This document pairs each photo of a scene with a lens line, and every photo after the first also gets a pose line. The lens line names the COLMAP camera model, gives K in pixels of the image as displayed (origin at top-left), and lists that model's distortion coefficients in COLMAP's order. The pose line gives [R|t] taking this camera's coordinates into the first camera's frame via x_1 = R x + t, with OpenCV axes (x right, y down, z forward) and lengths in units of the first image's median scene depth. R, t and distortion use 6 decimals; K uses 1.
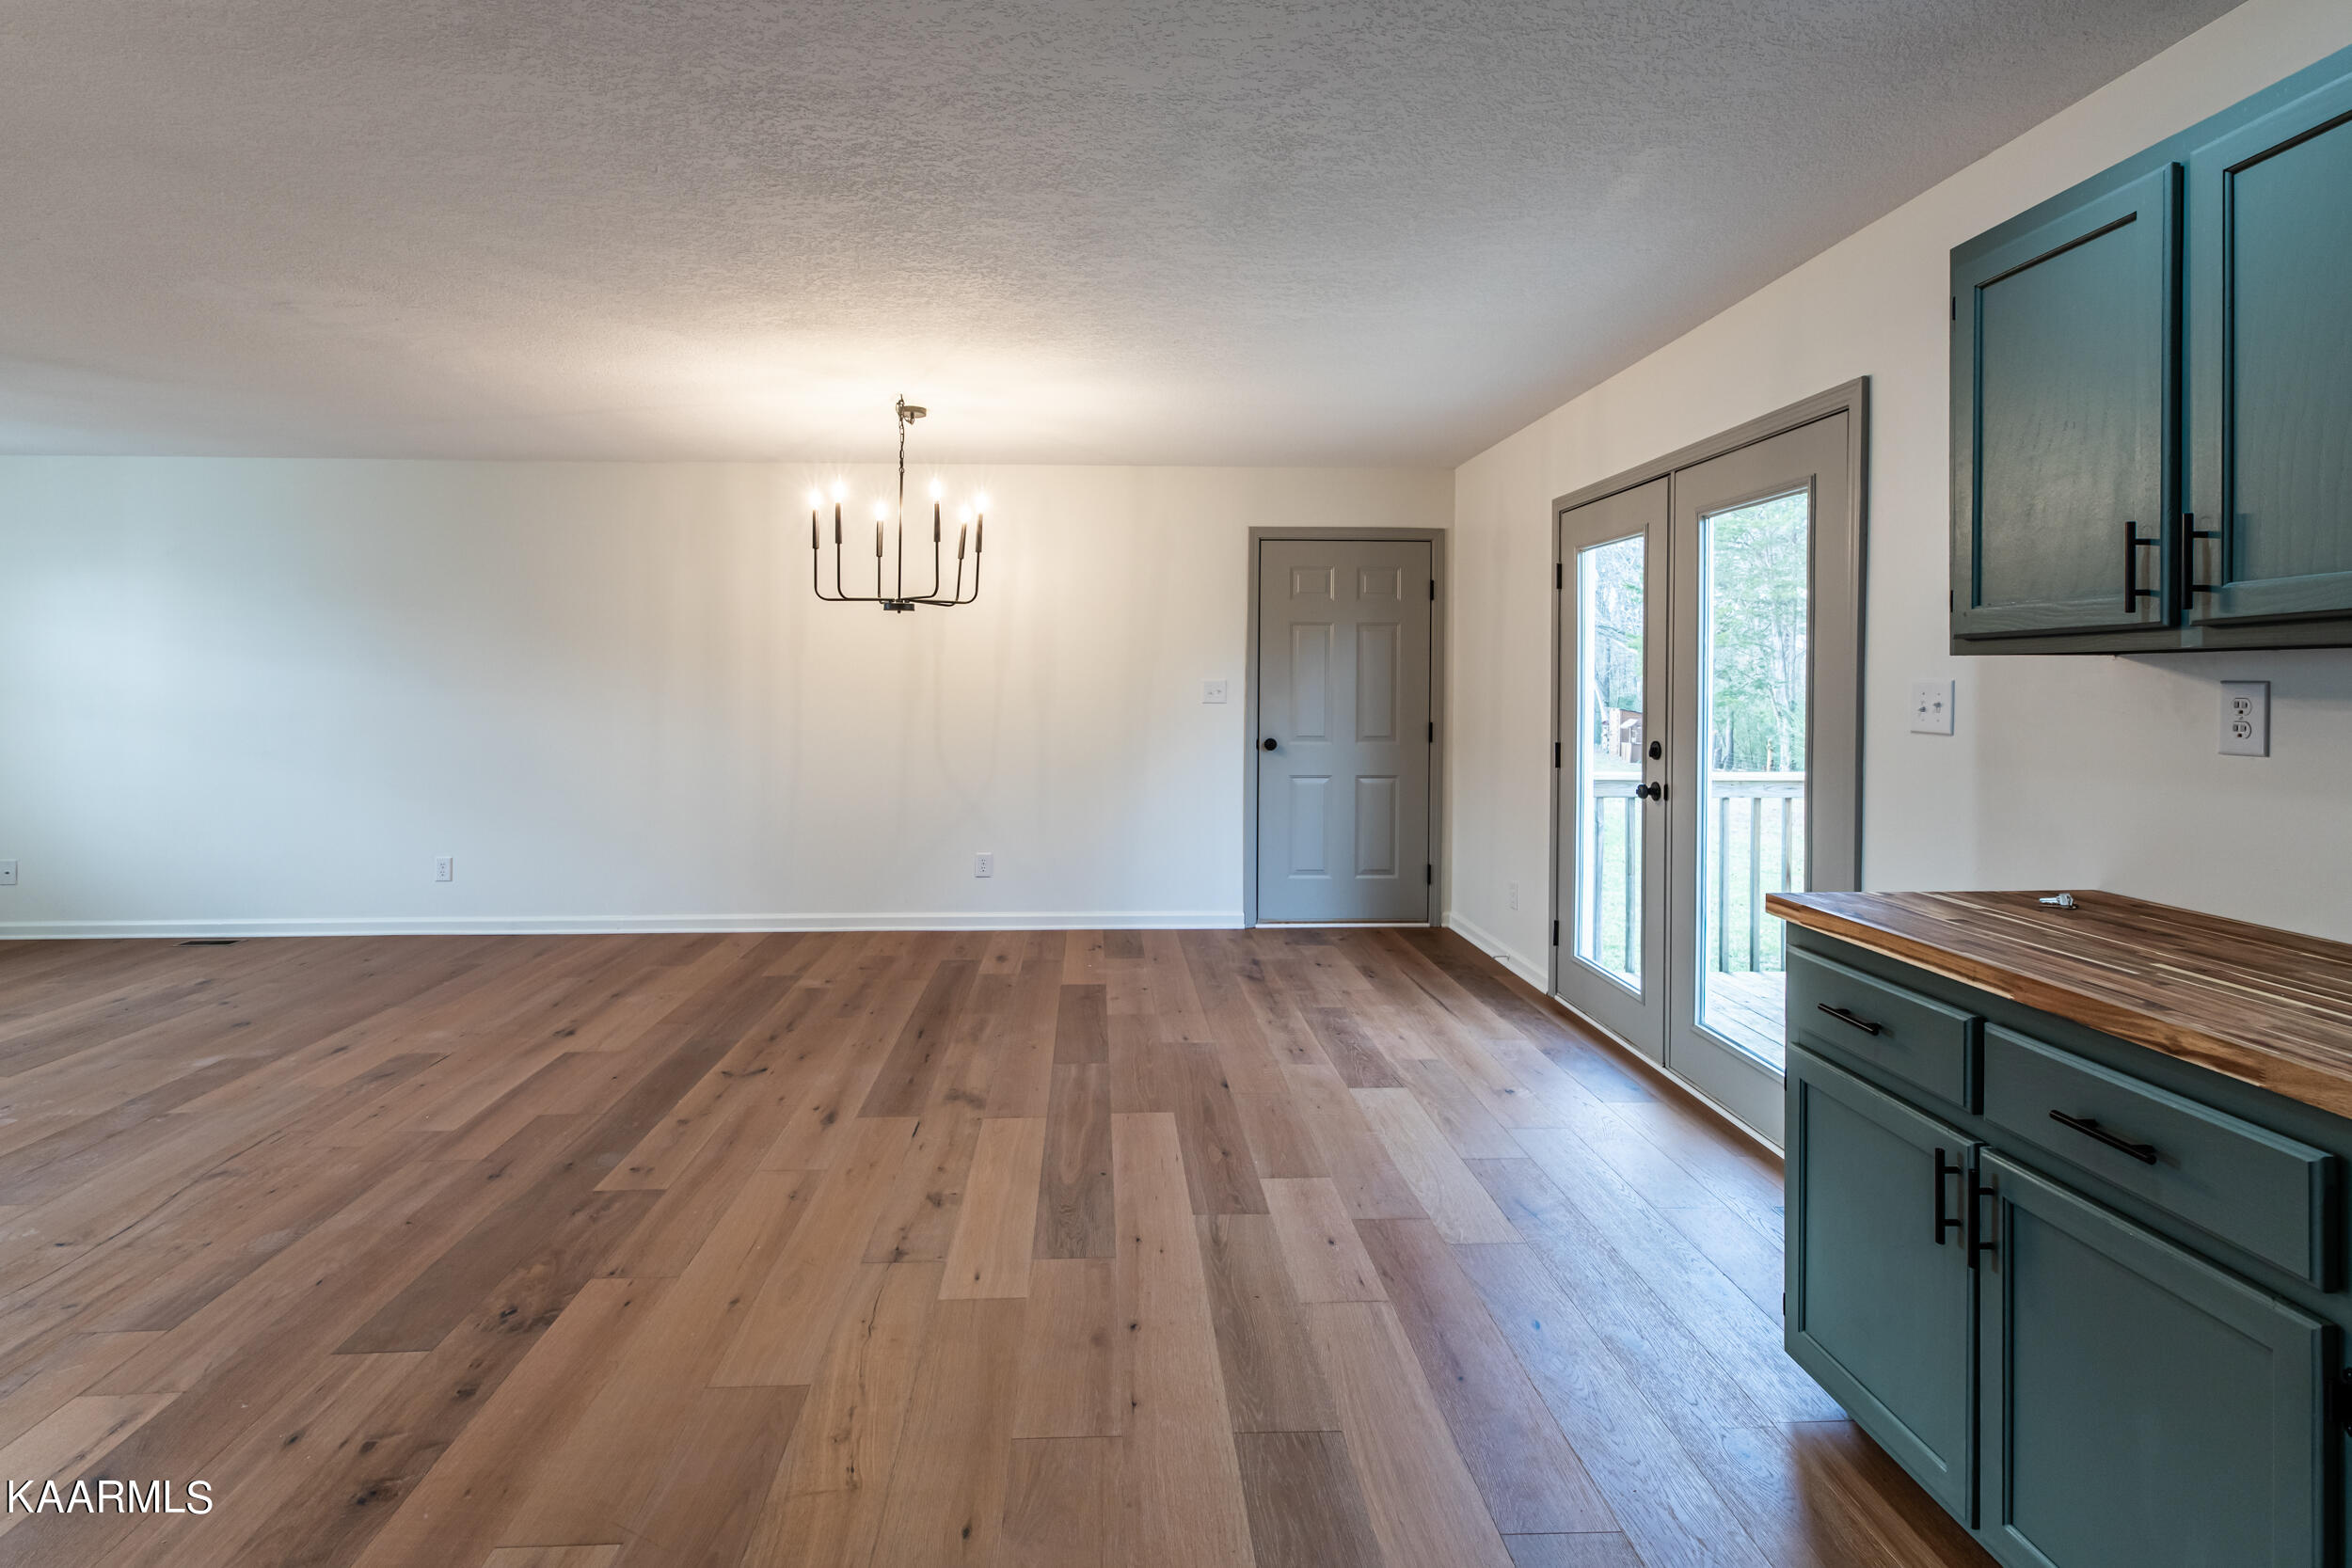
lens RADIAL K [[1128.7, 0, 1166.4], [0, 1128.7, 676.9], [0, 0, 1]] dist [0.001841, 0.000328]
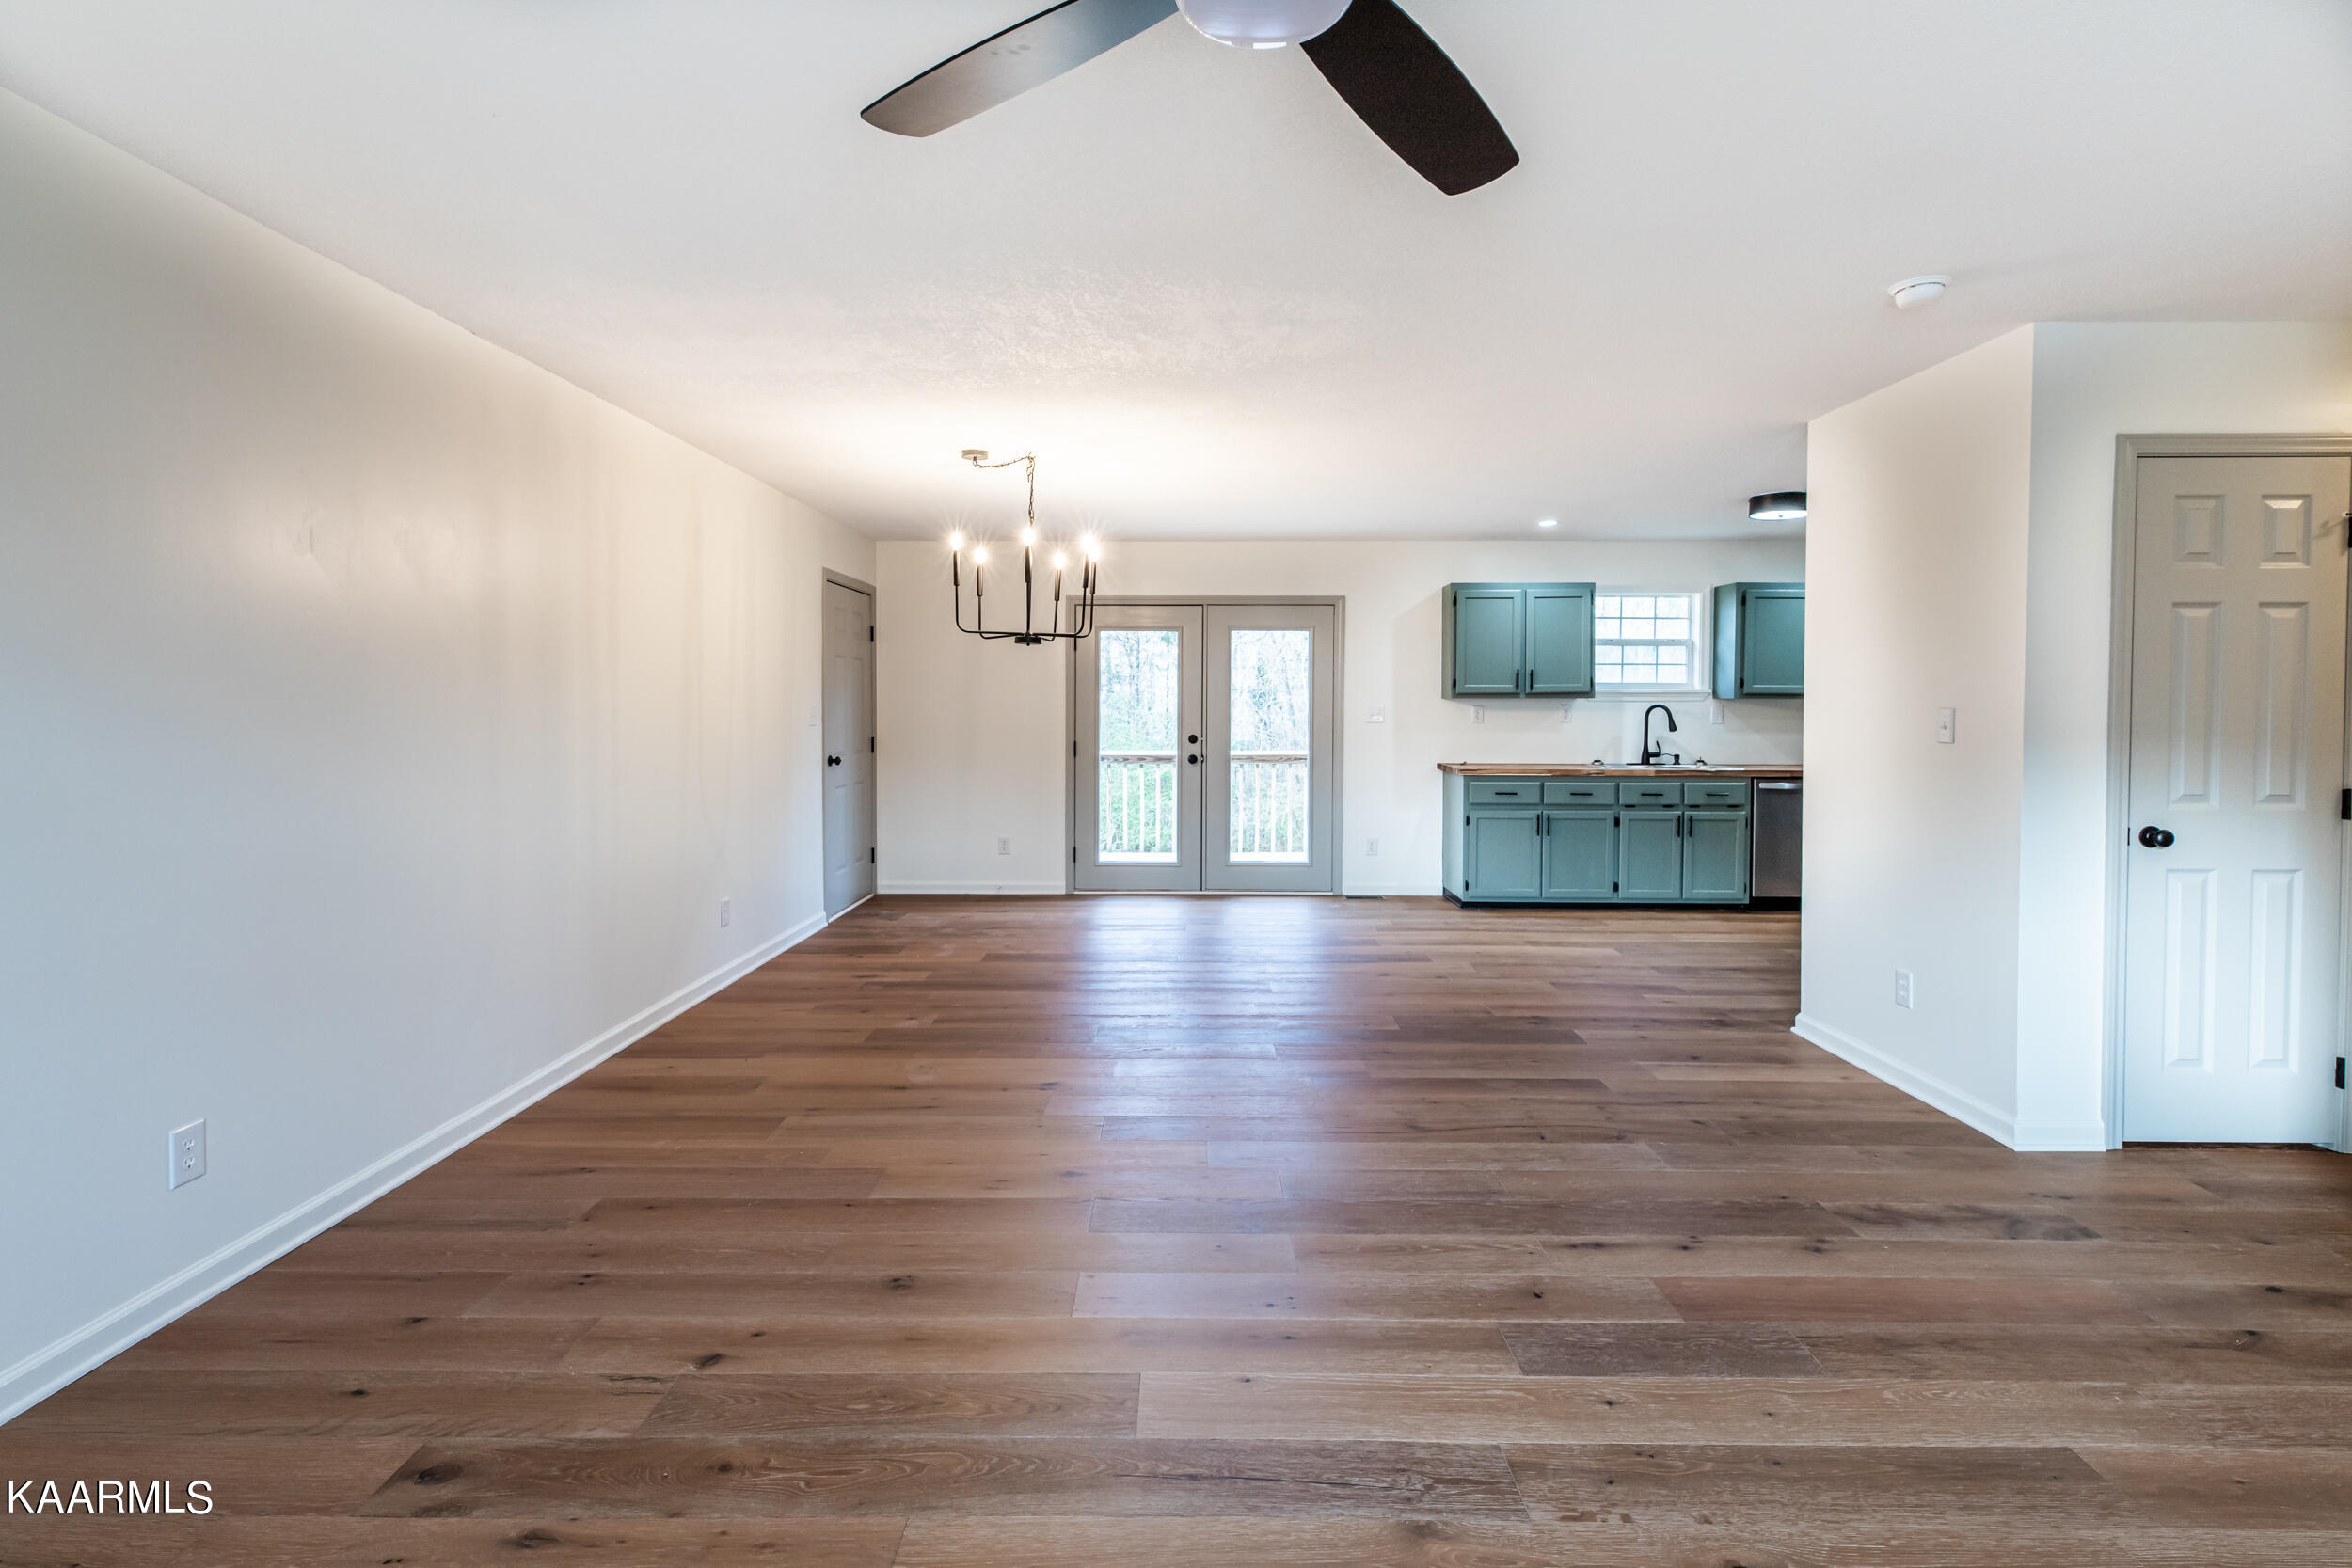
lens RADIAL K [[1091.7, 0, 1171.6], [0, 1091.7, 710.5], [0, 0, 1]] dist [0.005055, 0.000443]
pose [[0.074927, -0.007452, 0.997161, -2.416439], [-0.004145, 0.999961, 0.007785, -0.002220], [-0.997180, -0.004716, 0.074893, 1.409855]]
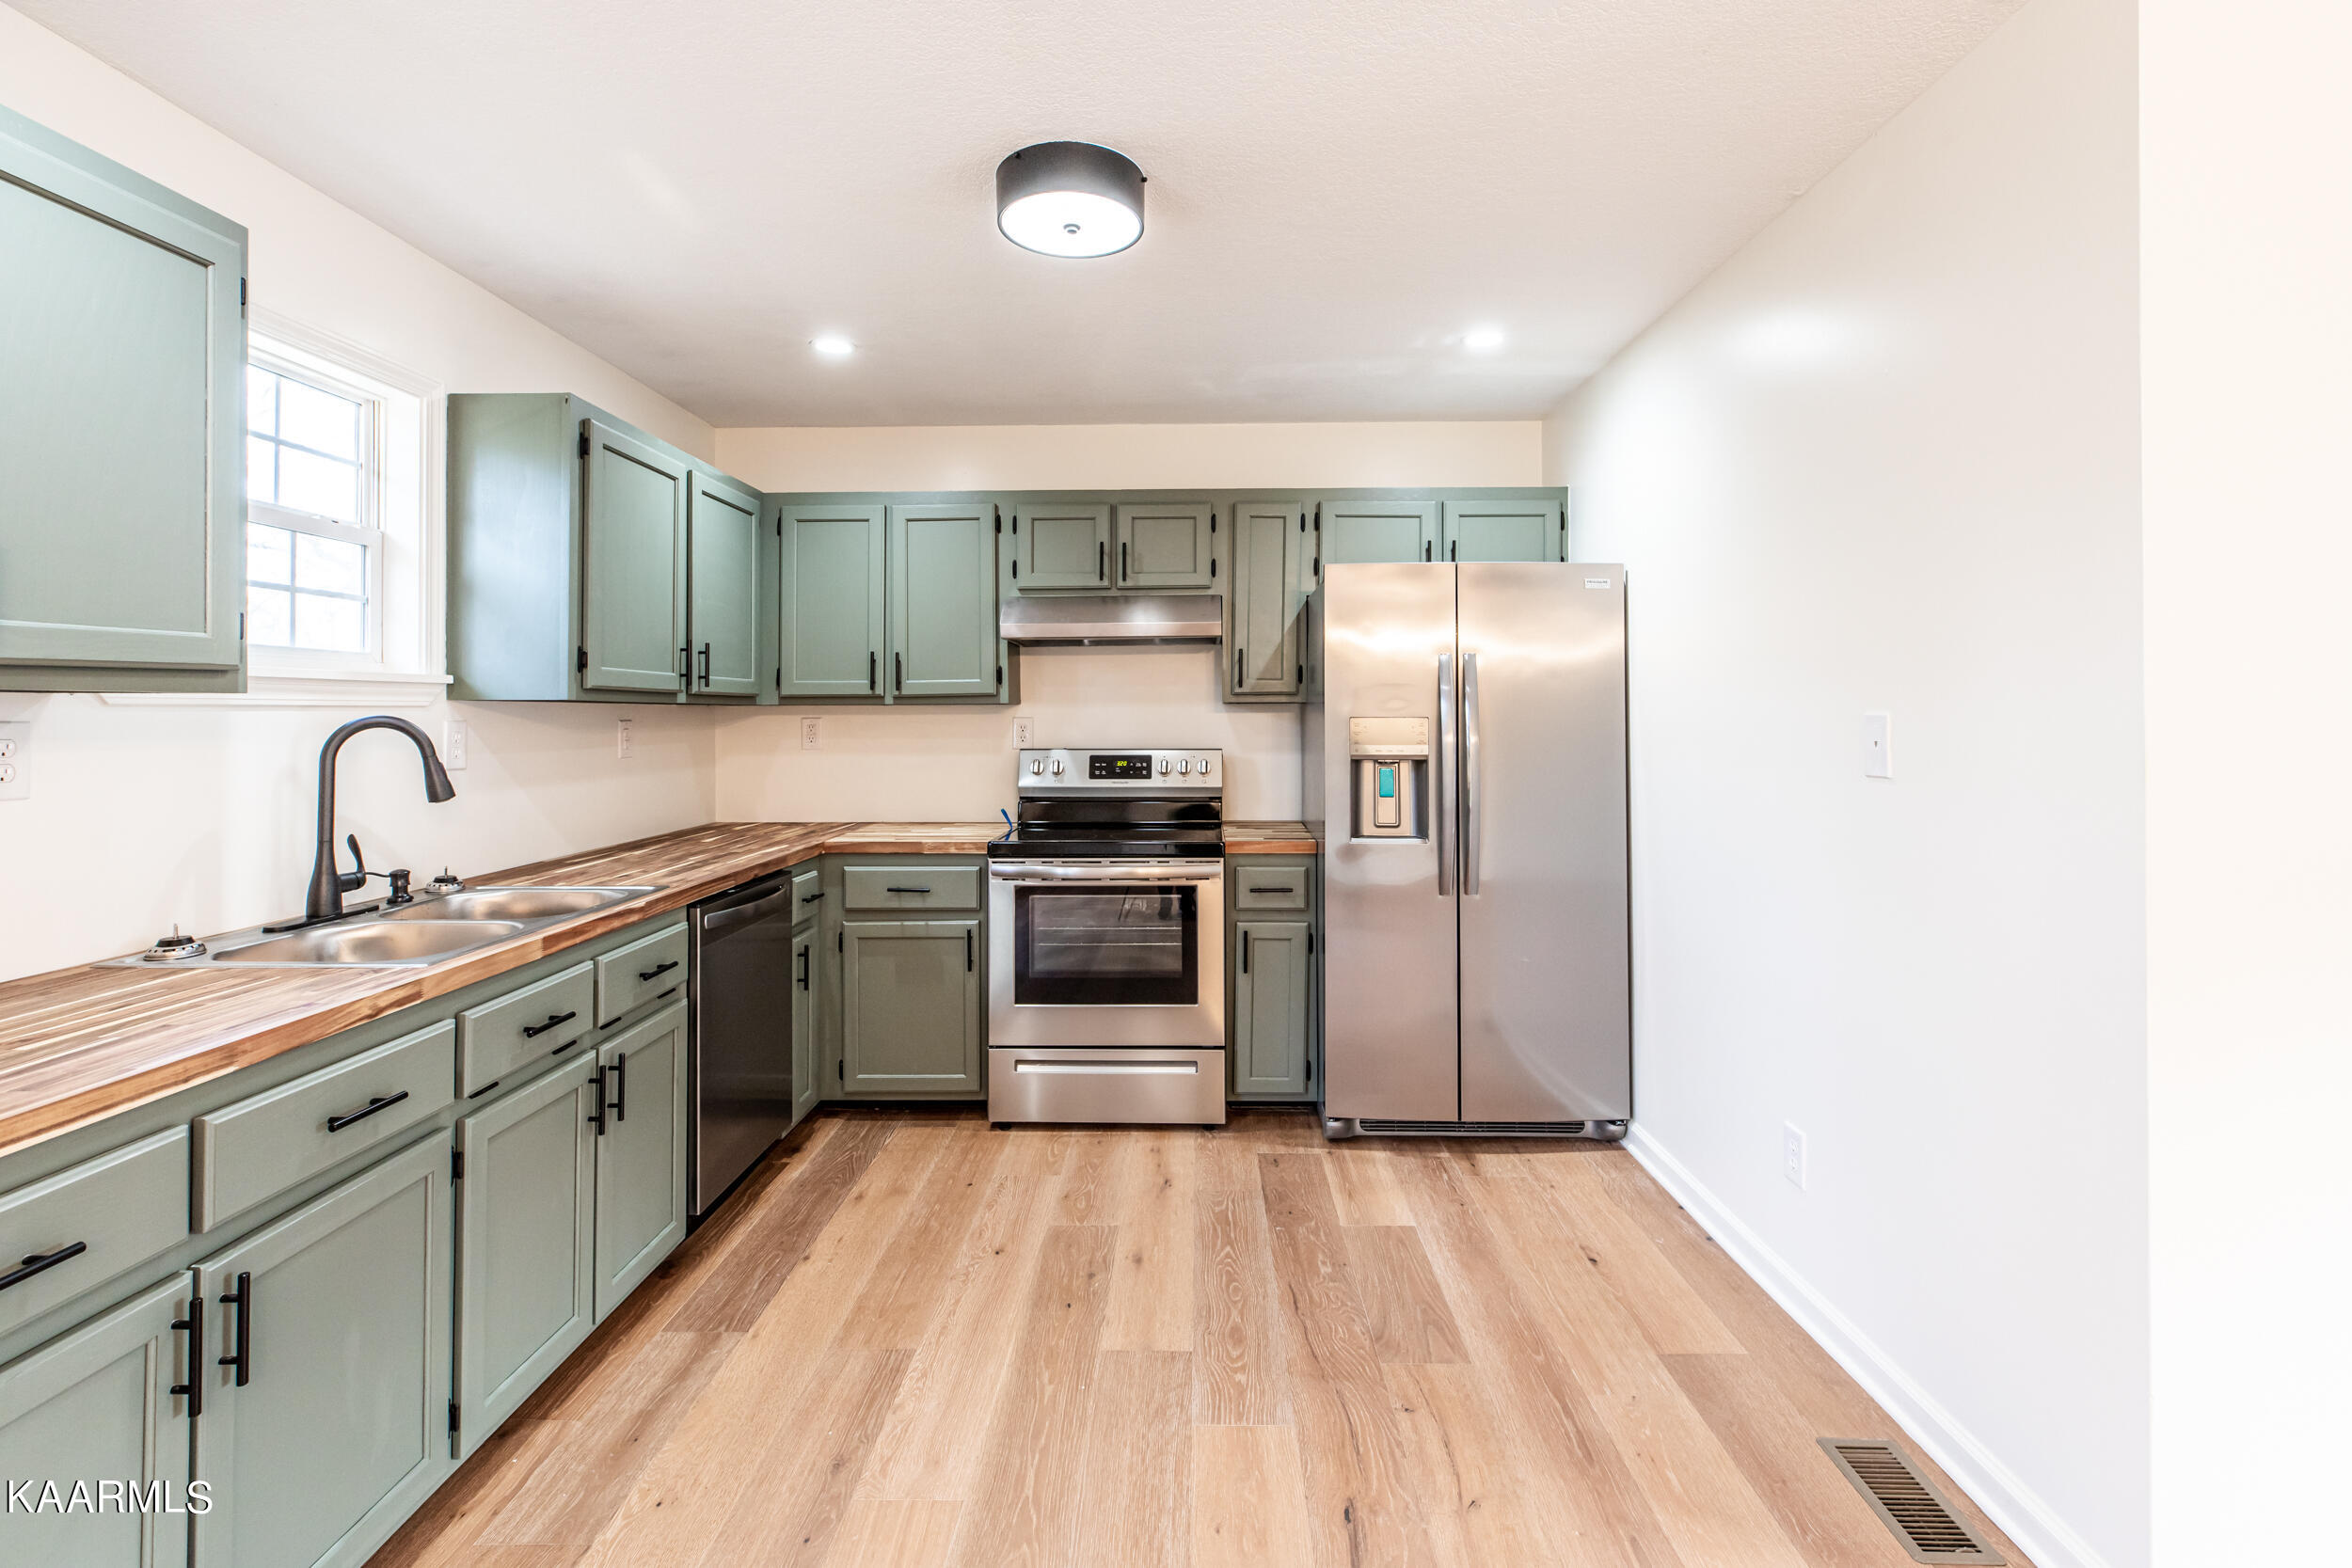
lens RADIAL K [[1099.9, 0, 1185.8], [0, 1099.9, 698.5], [0, 0, 1]] dist [0.004053, 0.000551]
pose [[-0.997060, 0.005592, 0.076416, -0.061023], [0.004486, 0.999883, -0.014647, -0.000738], [-0.076489, -0.014262, -0.996968, 1.180959]]
